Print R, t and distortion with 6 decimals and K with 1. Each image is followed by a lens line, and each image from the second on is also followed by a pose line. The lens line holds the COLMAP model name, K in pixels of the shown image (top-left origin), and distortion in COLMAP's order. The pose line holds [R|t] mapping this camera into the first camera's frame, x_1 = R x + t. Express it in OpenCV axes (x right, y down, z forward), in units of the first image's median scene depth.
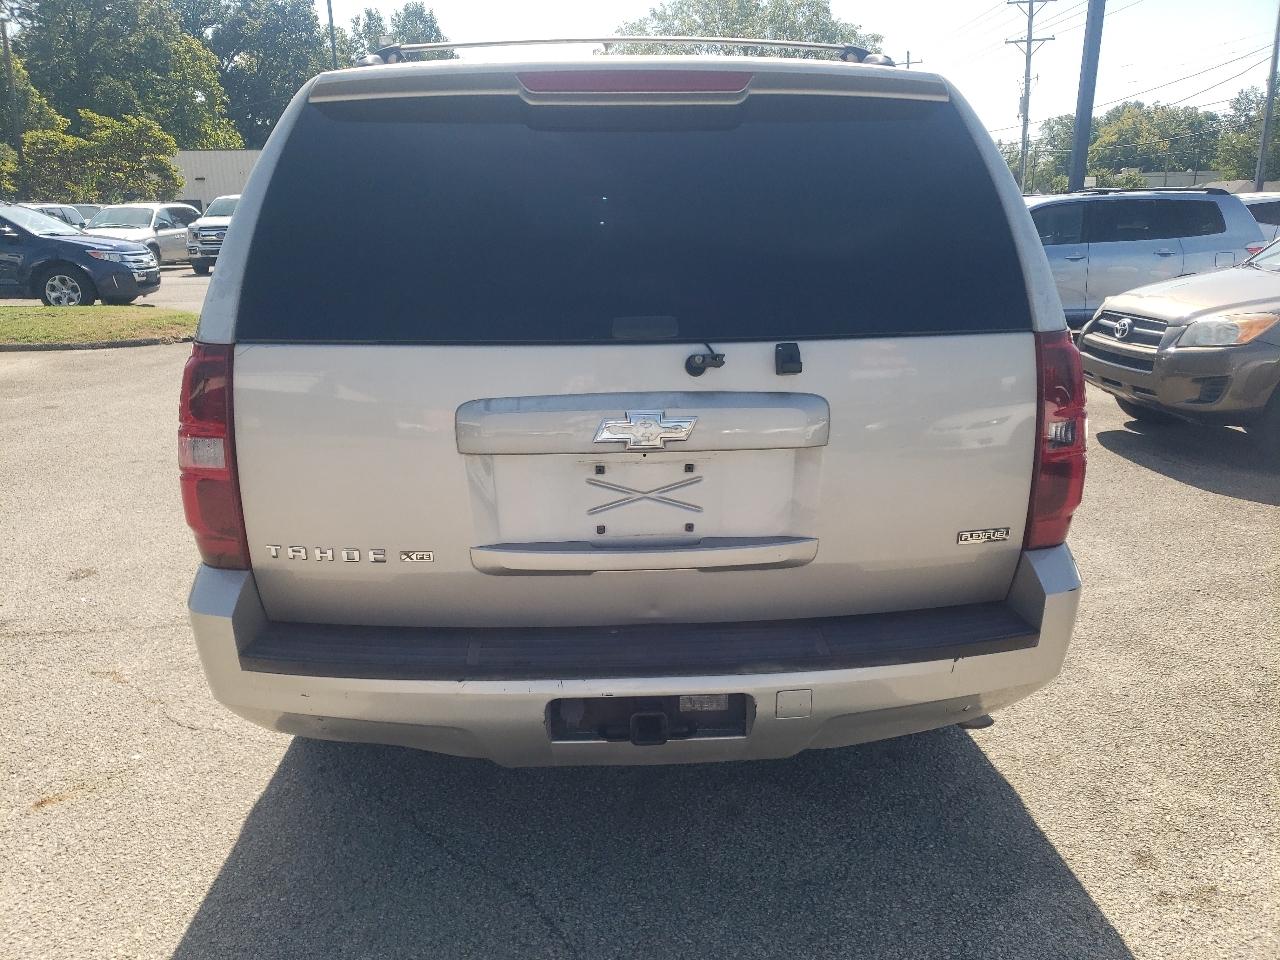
lens RADIAL K [[1001.9, 0, 640.0], [0, 1001.9, 480.0], [0, 0, 1]] dist [-0.009649, 0.040419]
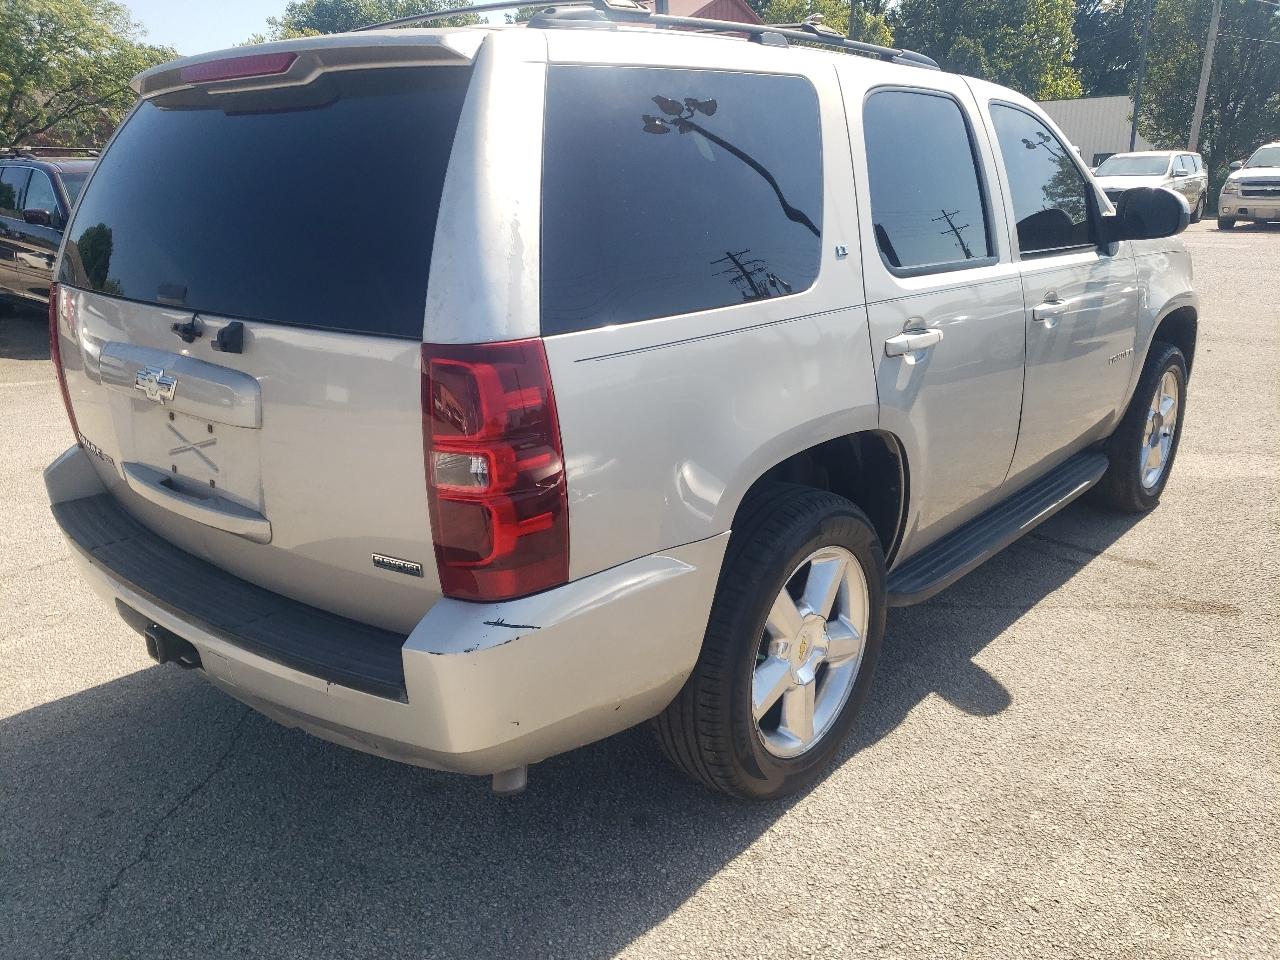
lens RADIAL K [[996.4, 0, 631.3], [0, 996.4, 450.0], [0, 0, 1]] dist [-0.003049, 0.050424]
pose [[0.727805, 0.179932, -0.661758, 1.098140], [-0.167639, 0.982370, 0.082737, -0.154489], [0.664979, 0.050720, 0.745138, 0.497183]]
